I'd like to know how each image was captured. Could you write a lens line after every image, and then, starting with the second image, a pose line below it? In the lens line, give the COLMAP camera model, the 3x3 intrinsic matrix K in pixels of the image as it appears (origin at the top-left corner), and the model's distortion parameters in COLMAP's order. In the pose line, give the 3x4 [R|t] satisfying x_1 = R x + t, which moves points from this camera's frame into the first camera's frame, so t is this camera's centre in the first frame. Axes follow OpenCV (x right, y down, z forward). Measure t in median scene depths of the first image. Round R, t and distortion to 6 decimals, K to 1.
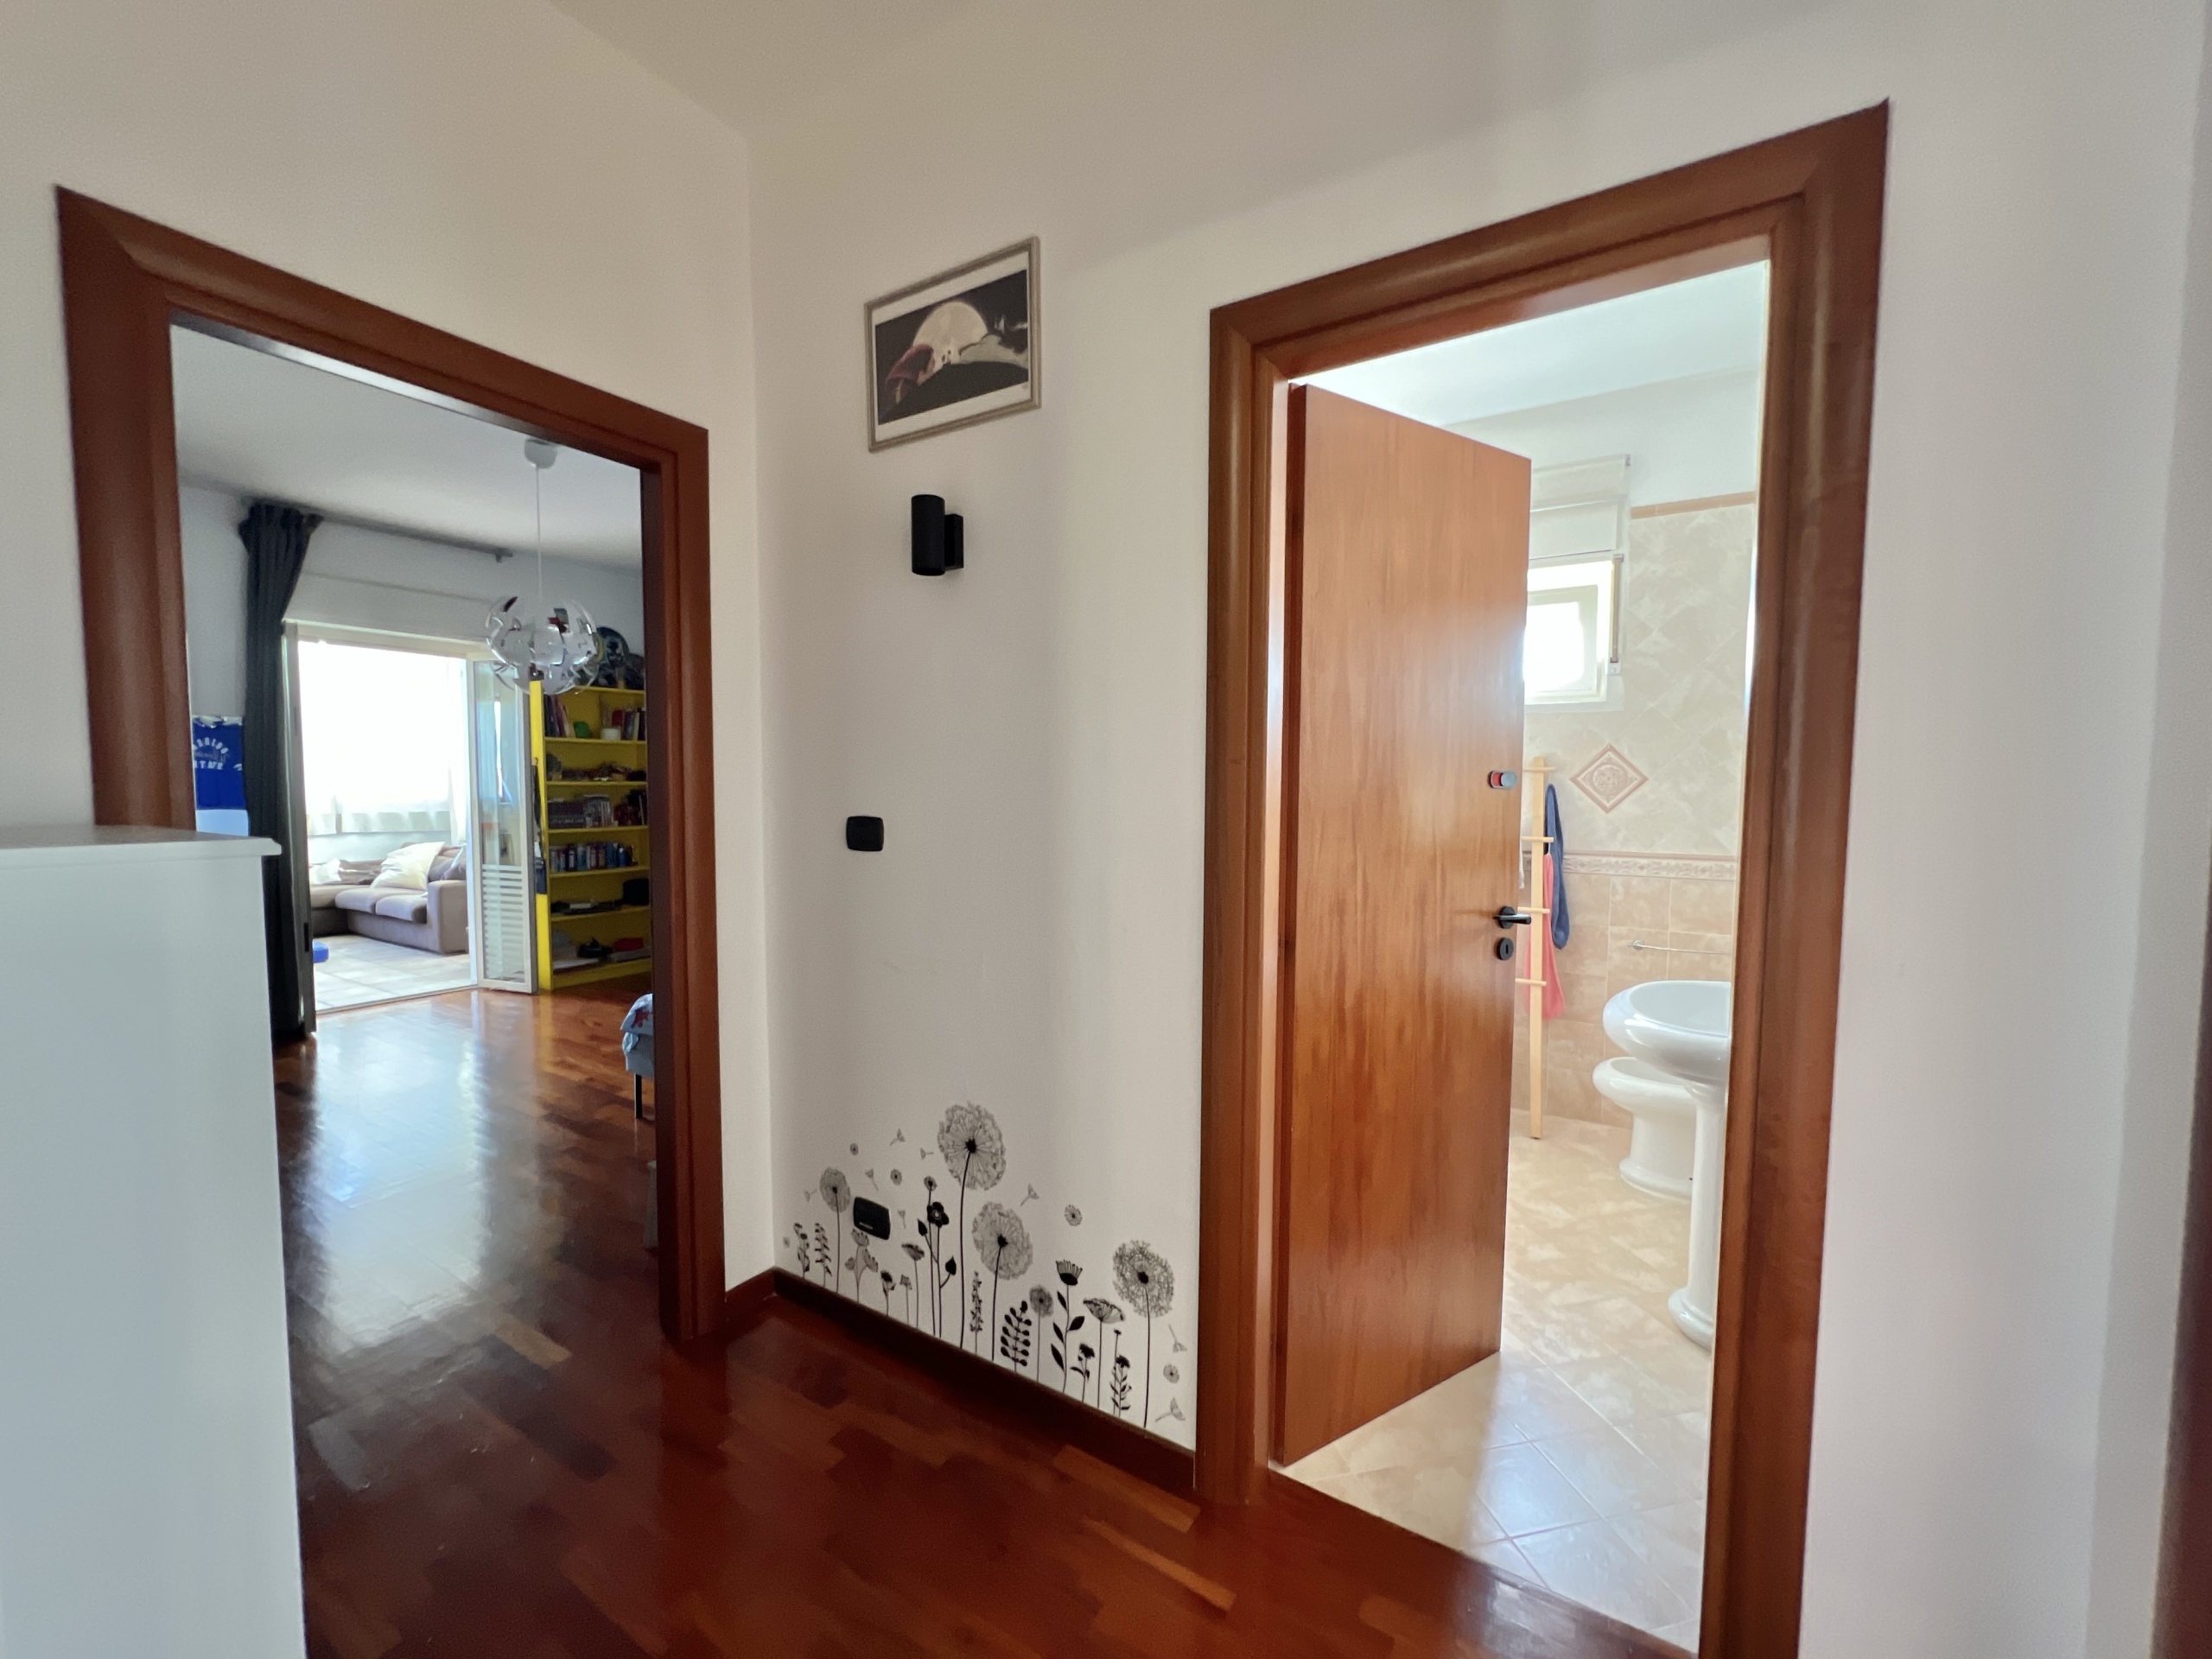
lens RADIAL K [[888.5, 0, 1112.8], [0, 888.5, 834.1], [0, 0, 1]] dist [-0.003976, 0.001206]
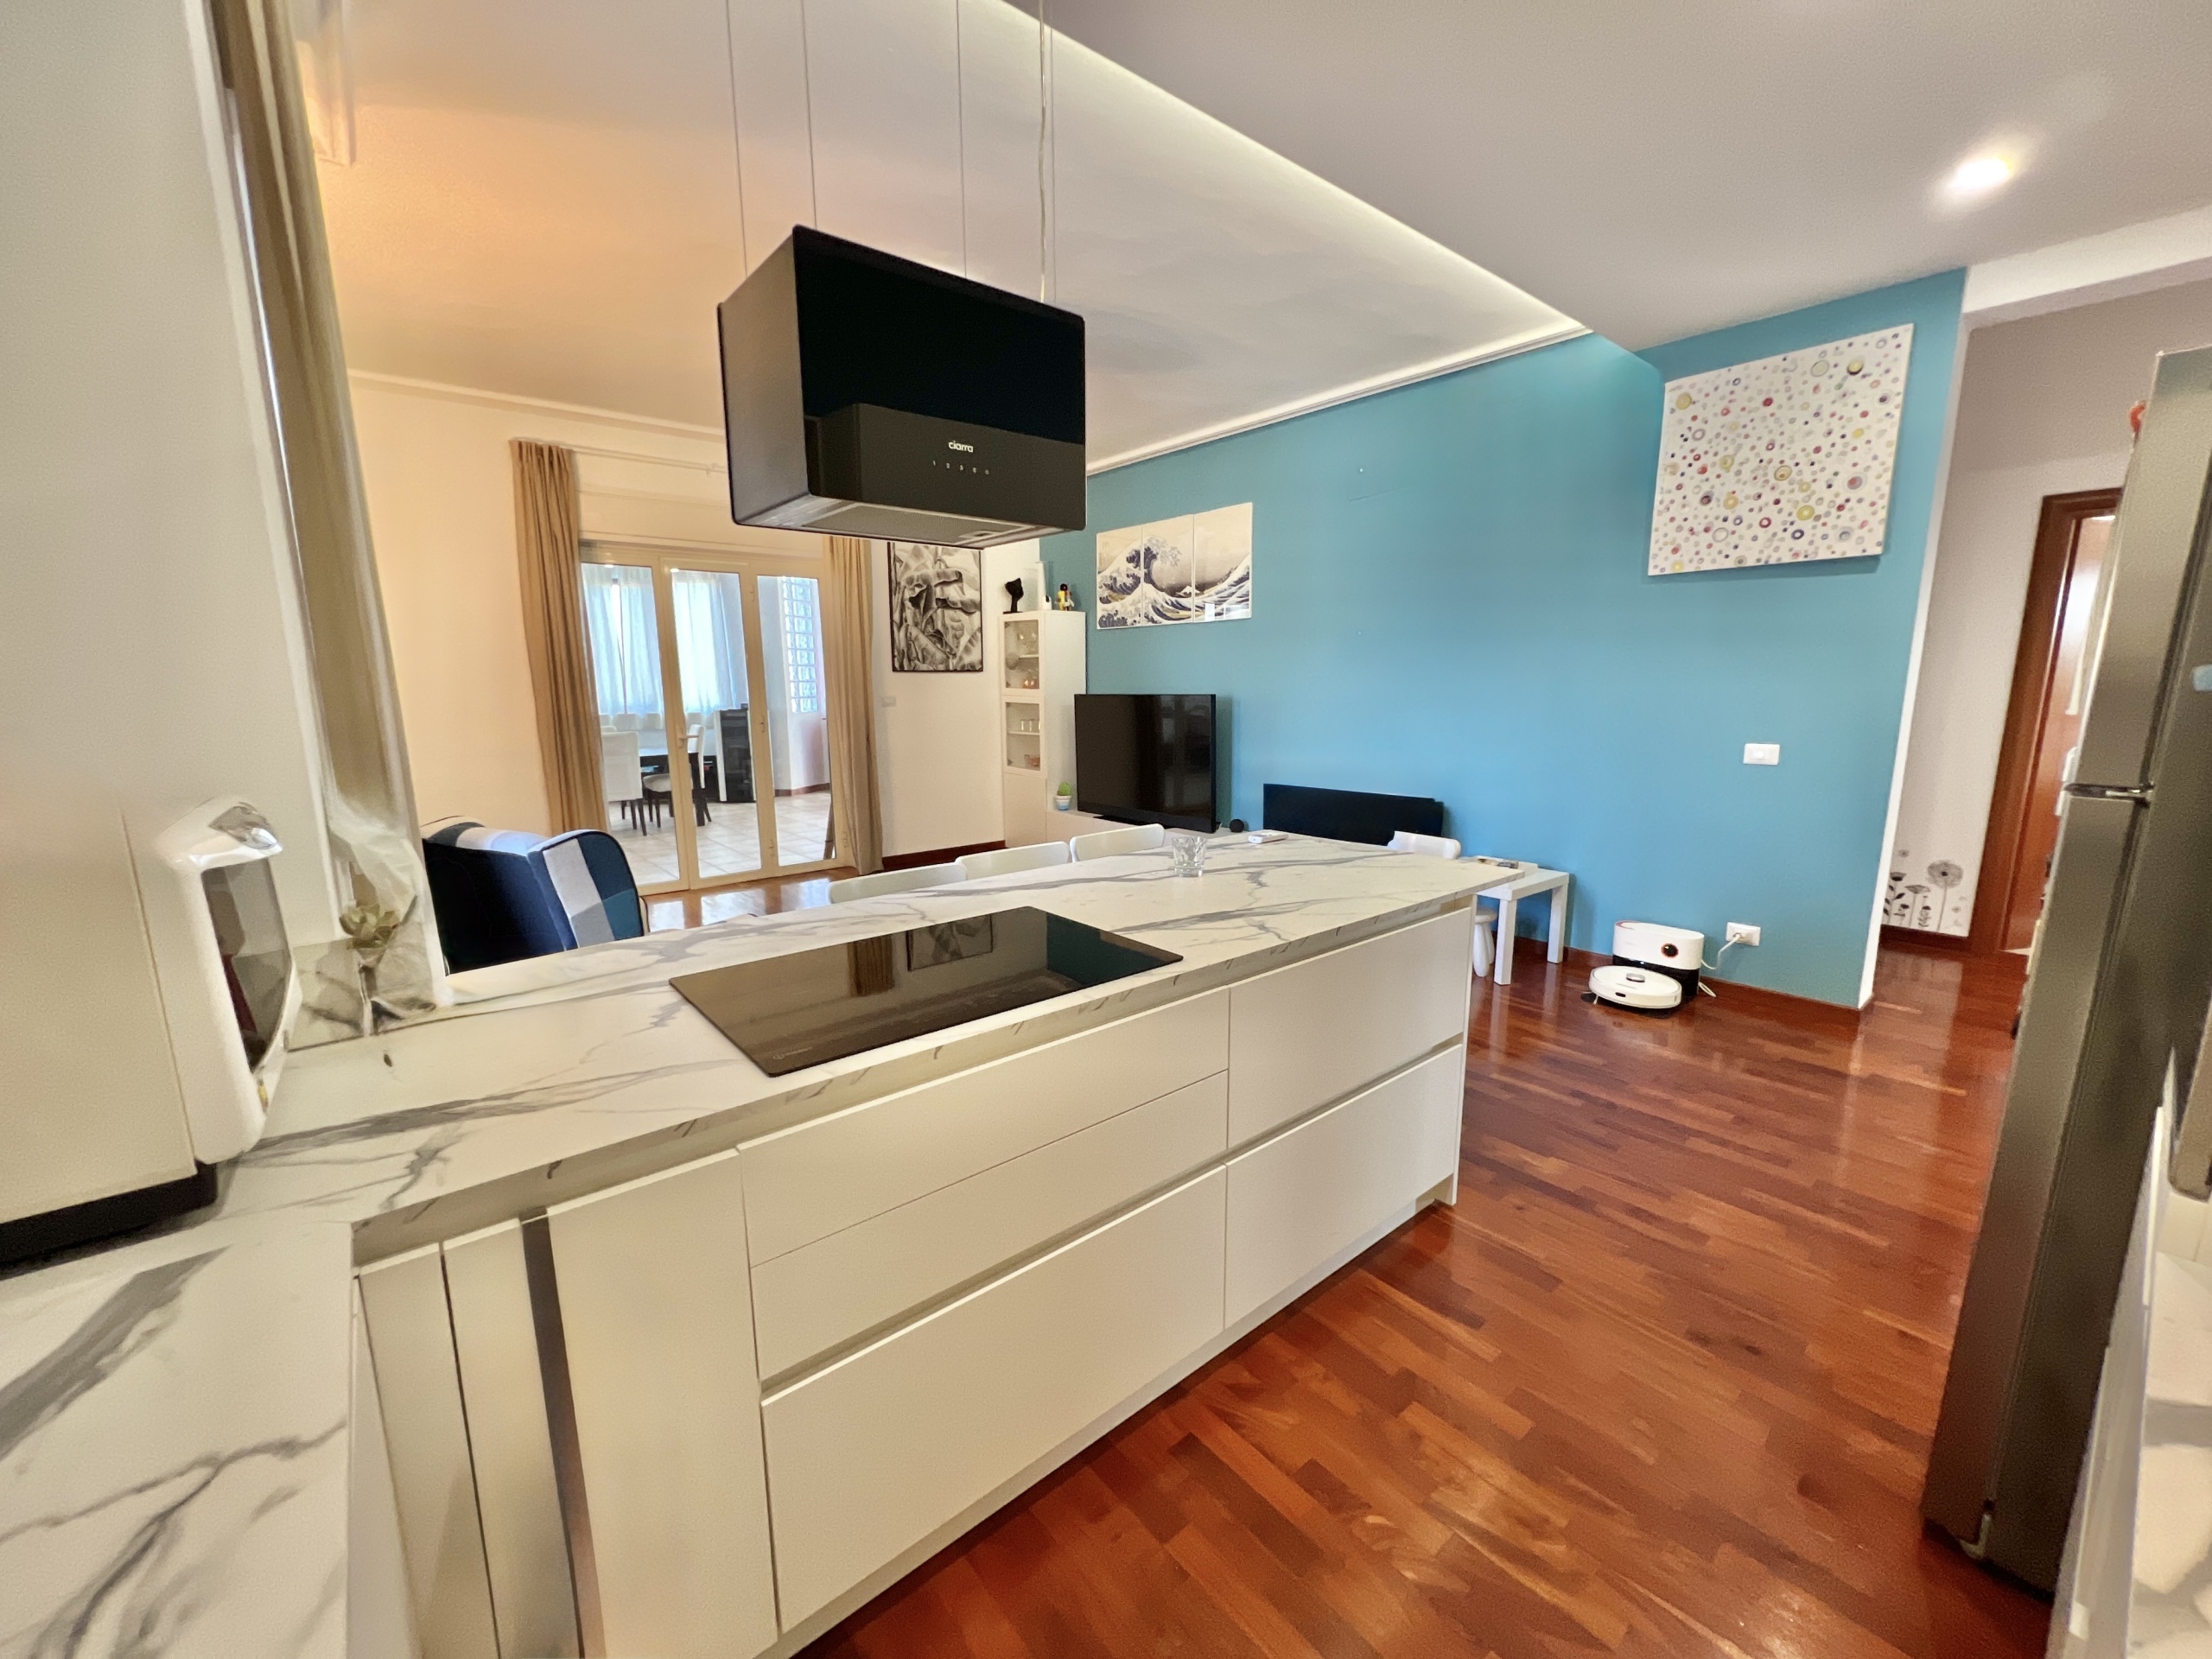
lens RADIAL K [[888.5, 0, 1106.3], [0, 888.5, 833.0], [0, 0, 1]] dist [-0.003976, 0.001206]
pose [[0.948257, 0.043092, -0.314564, -1.356191], [-0.006747, 0.993258, 0.115728, 0.091939], [0.317431, -0.107617, 0.942155, -2.017725]]
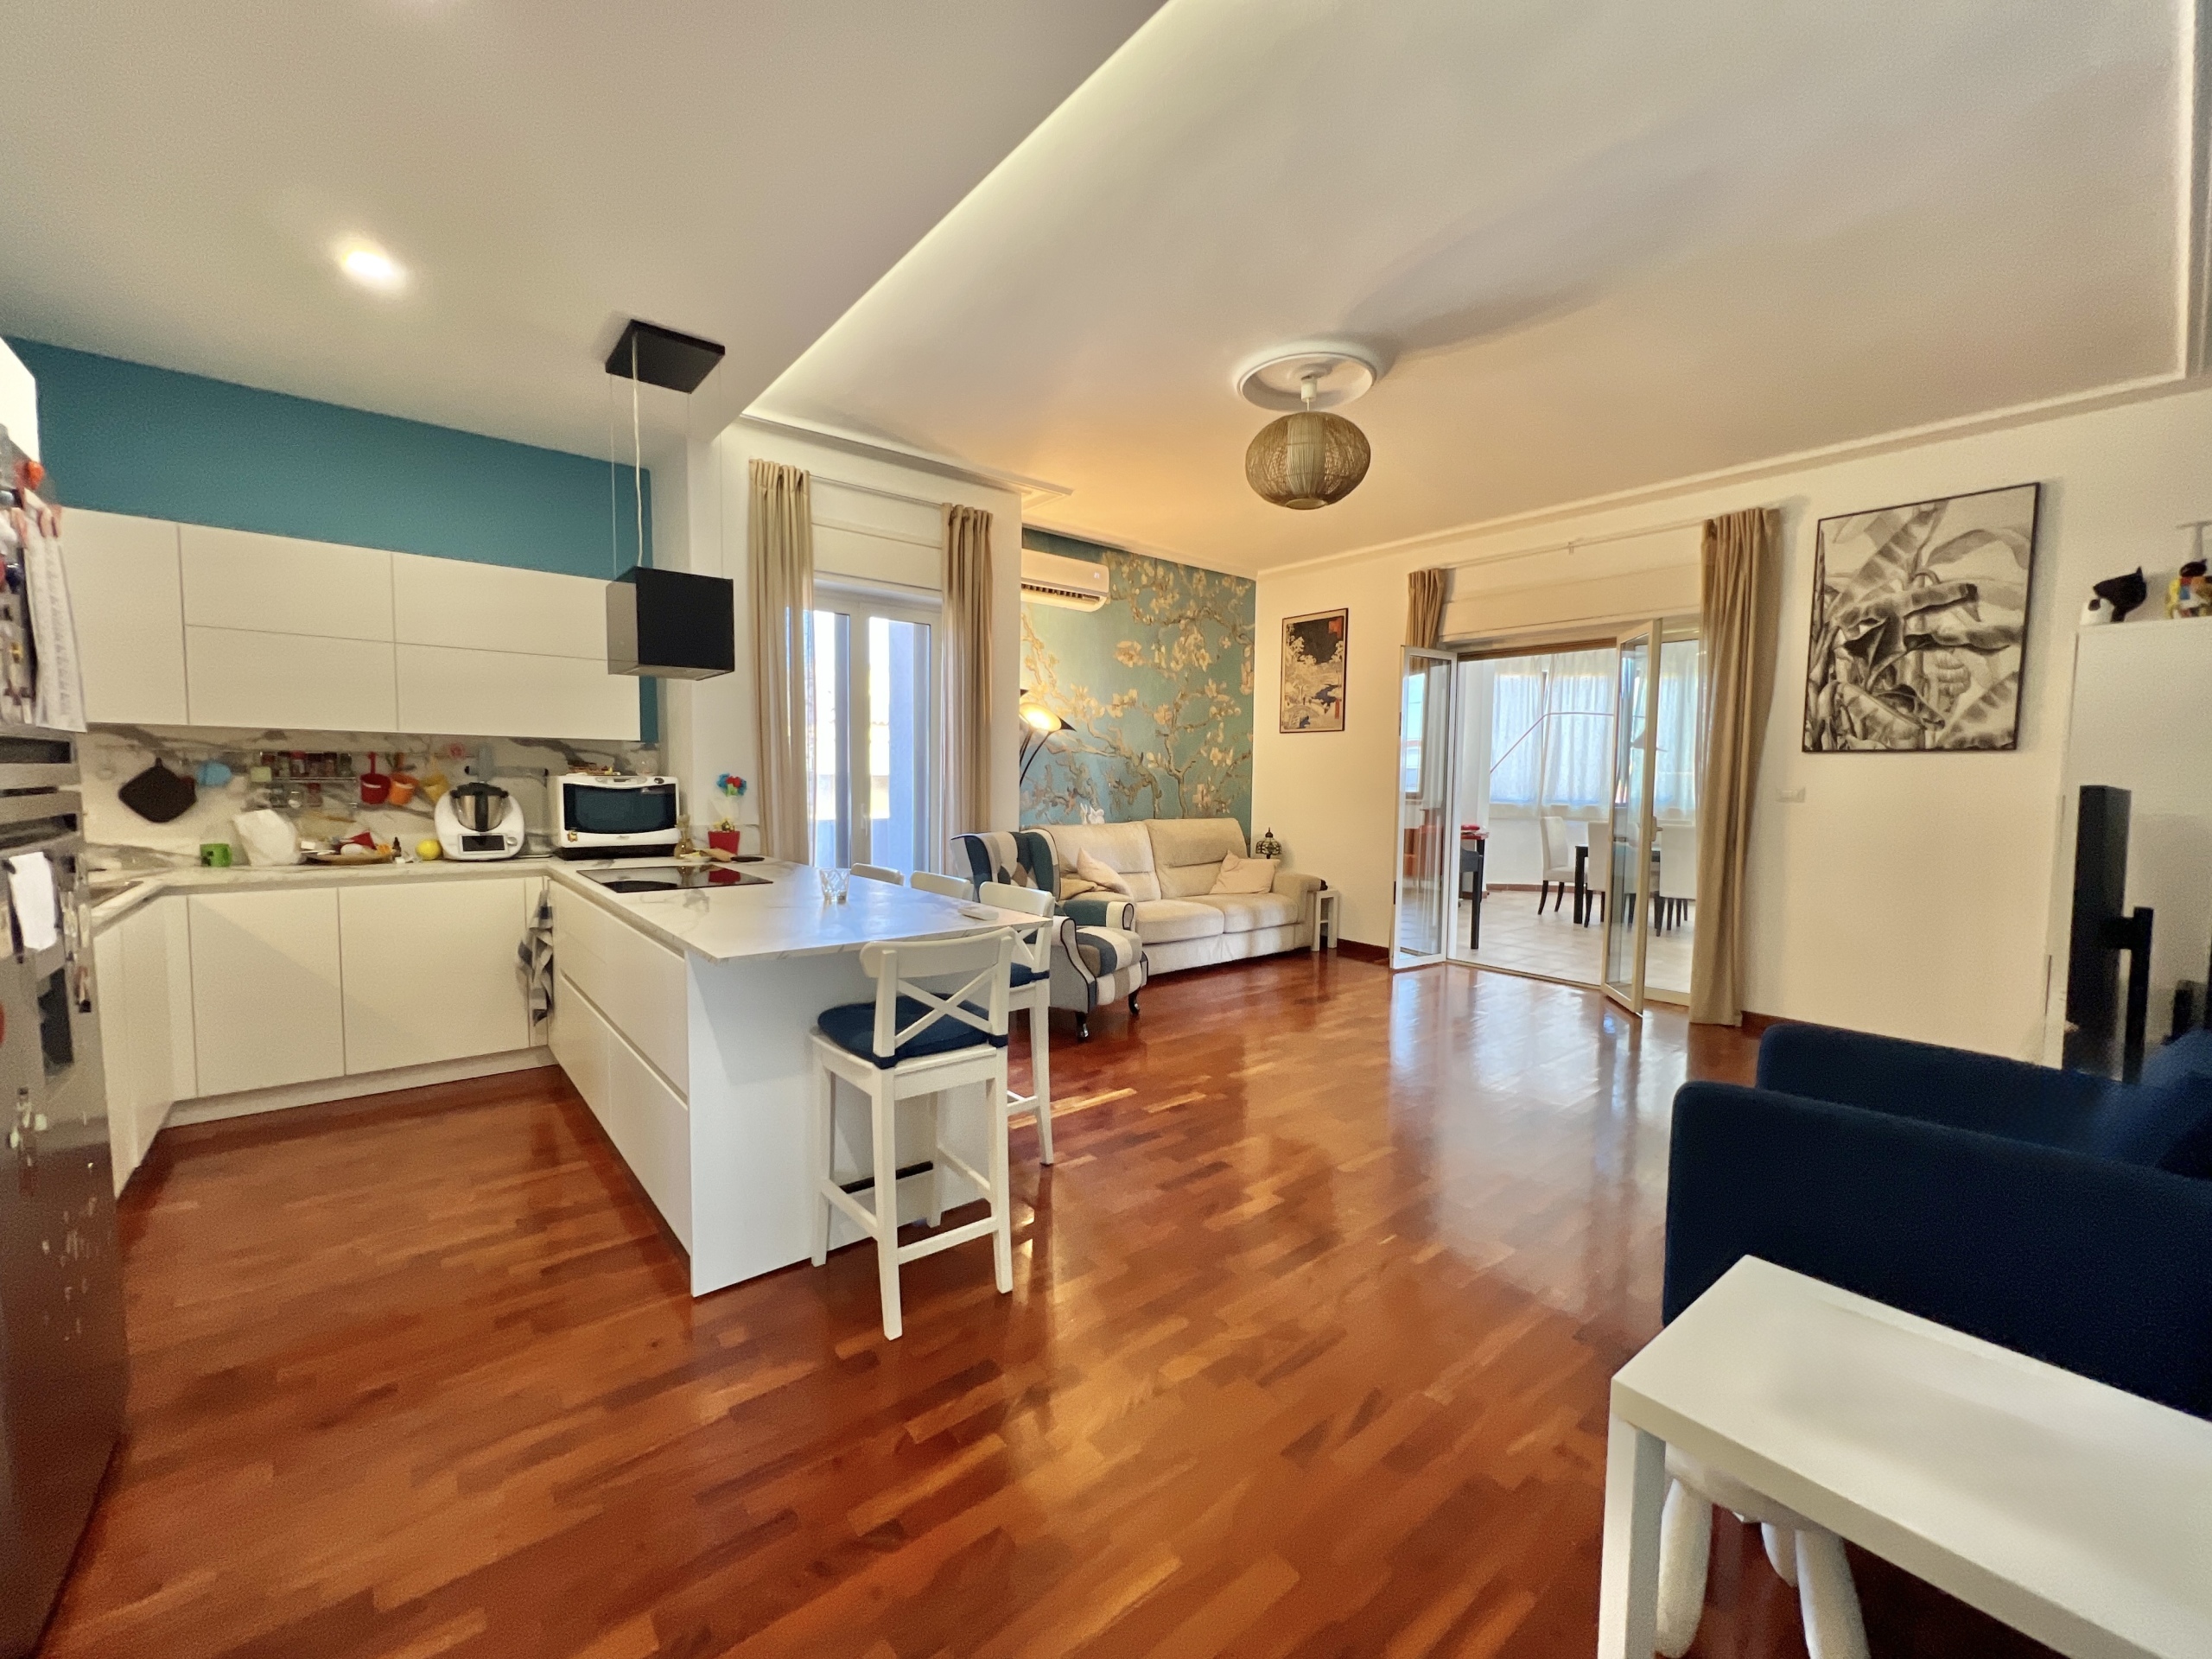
lens RADIAL K [[888.5, 0, 1104.0], [0, 888.5, 833.8], [0, 0, 1]] dist [-0.003976, 0.001206]
pose [[-0.315704, 0.050385, -0.947519, -0.388886], [-0.069025, 0.994724, 0.075893, 0.040081], [0.946344, 0.089362, -0.310561, 0.037573]]
